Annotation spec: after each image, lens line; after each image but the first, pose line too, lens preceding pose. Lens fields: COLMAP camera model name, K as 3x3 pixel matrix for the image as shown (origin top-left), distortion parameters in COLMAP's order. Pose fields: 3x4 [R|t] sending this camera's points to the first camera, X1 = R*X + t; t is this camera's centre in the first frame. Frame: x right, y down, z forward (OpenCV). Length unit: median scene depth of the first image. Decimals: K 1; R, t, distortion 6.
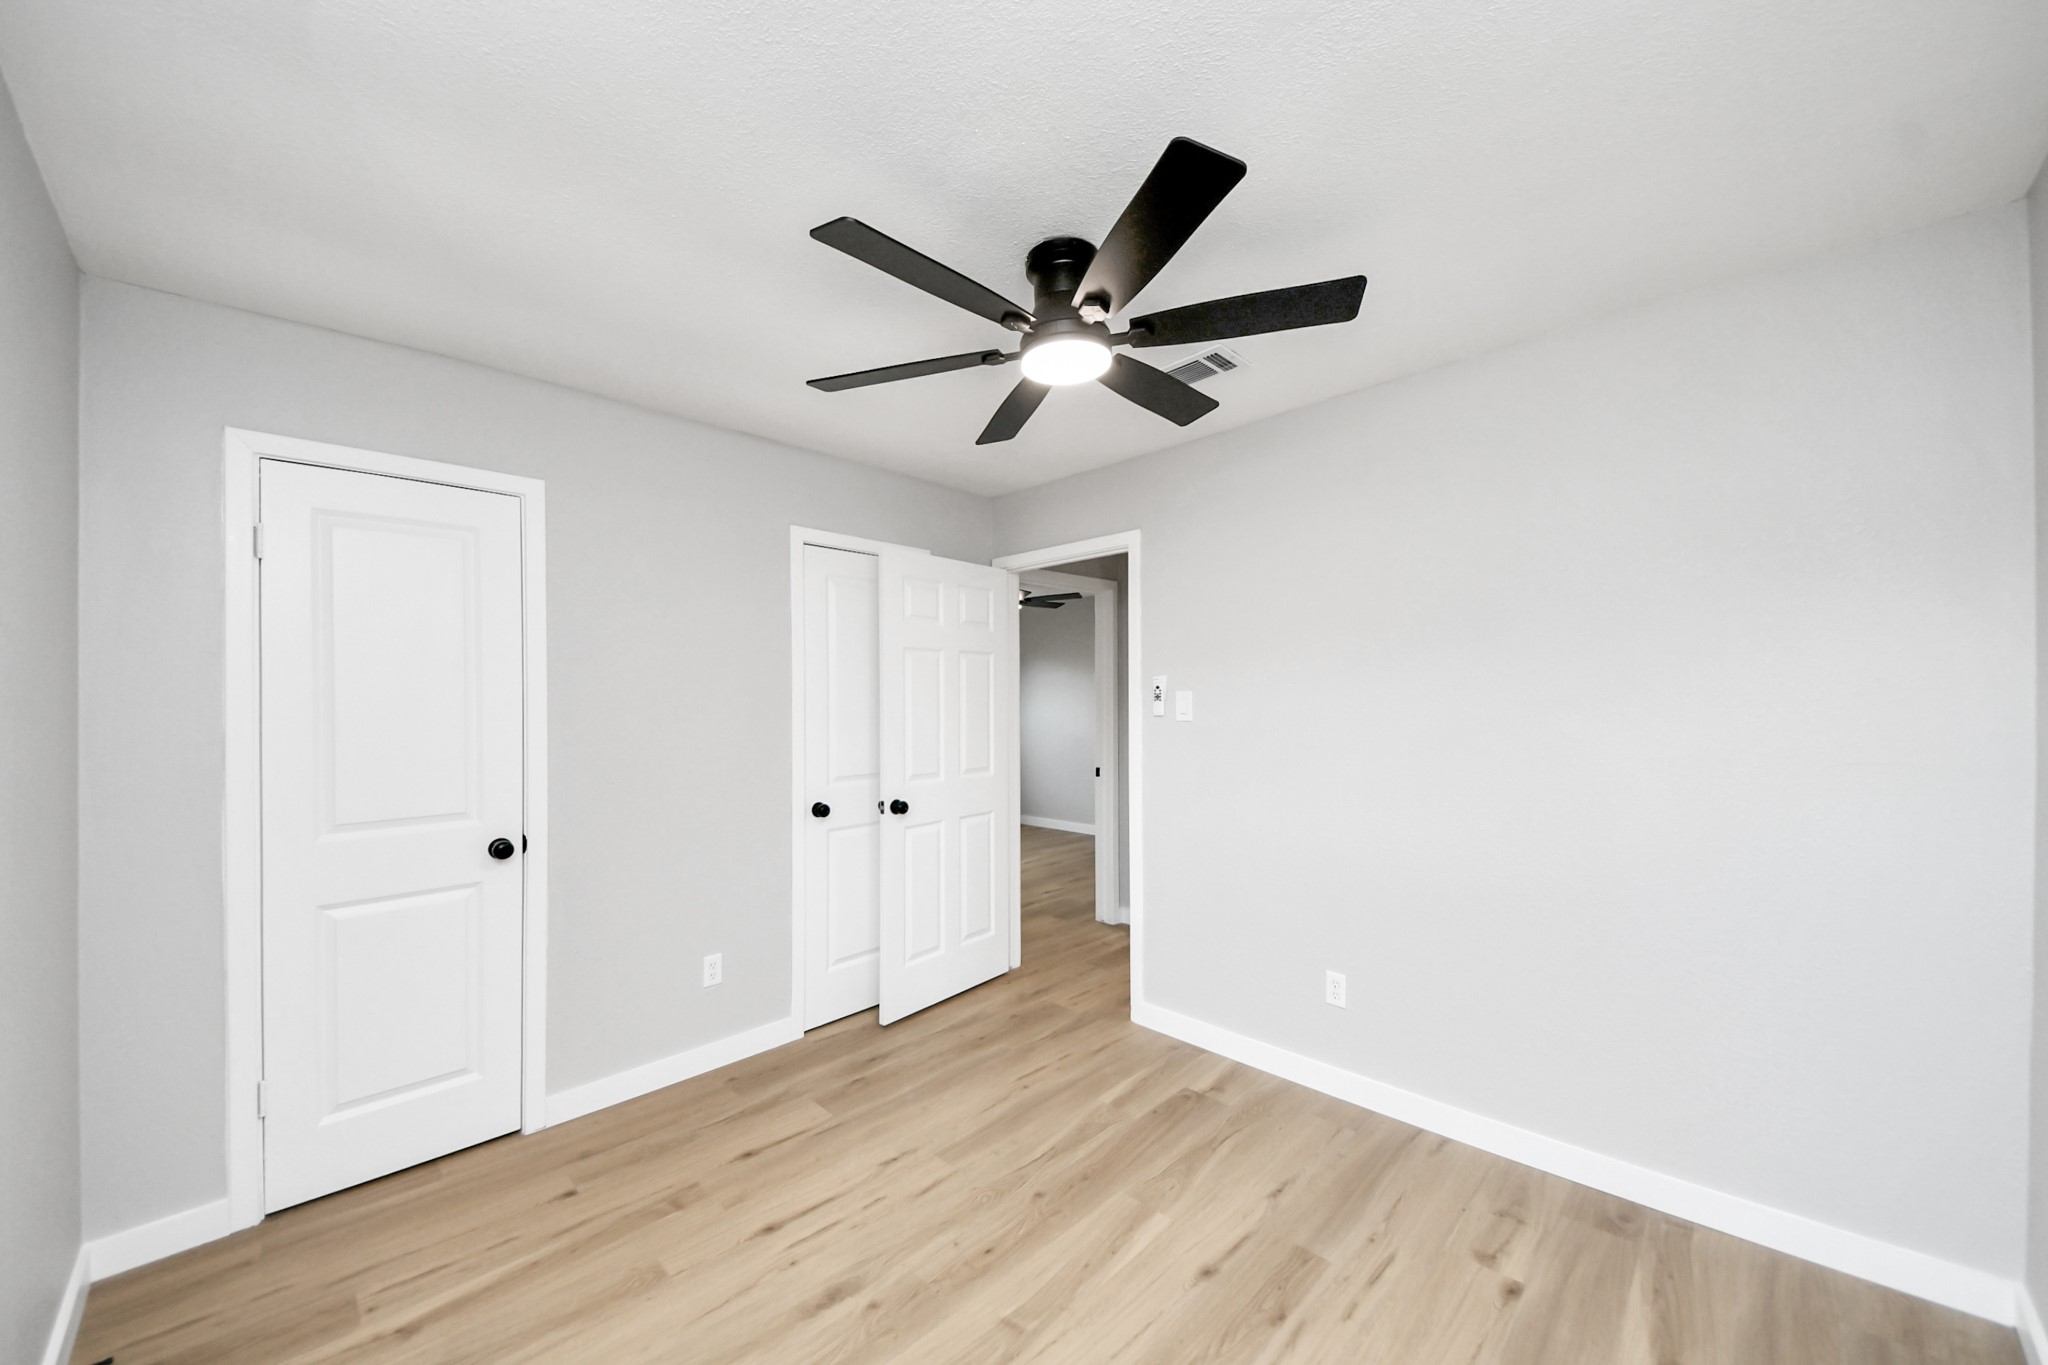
lens RADIAL K [[757.8, 0, 1019.6], [0, 757.8, 698.1], [0, 0, 1]] dist [-0.000532, -0.000069]
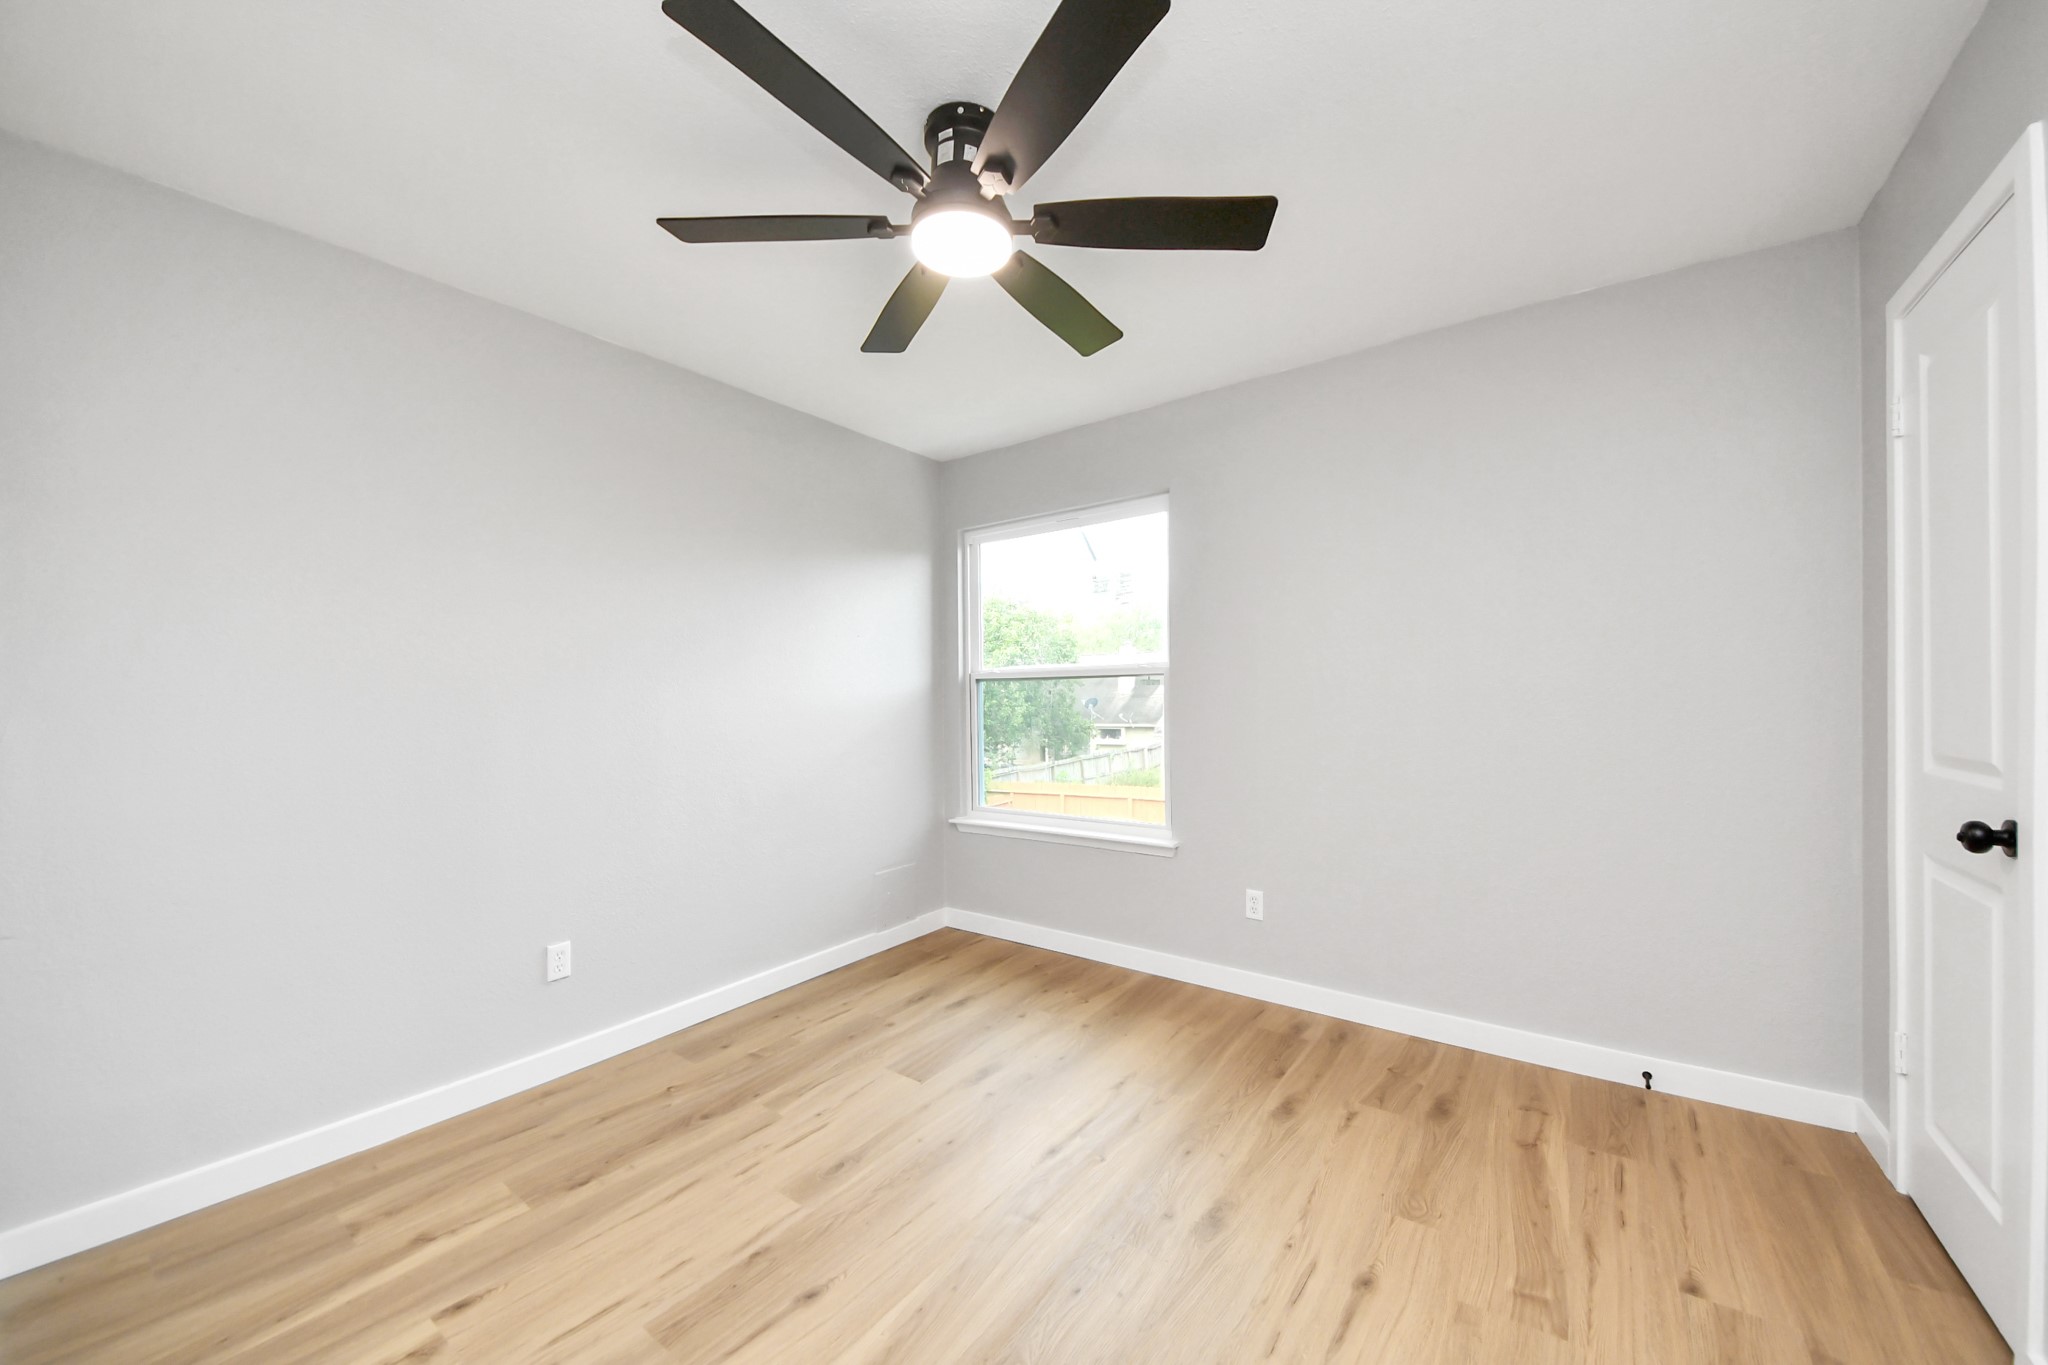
lens RADIAL K [[757.8, 0, 1019.6], [0, 757.8, 698.1], [0, 0, 1]] dist [-0.000532, -0.000069]
pose [[-0.986937, 0.026373, -0.158932, 0.133893], [0.027187, 0.999626, -0.002950, 0.106494], [0.158795, -0.007232, -0.987285, 1.844350]]
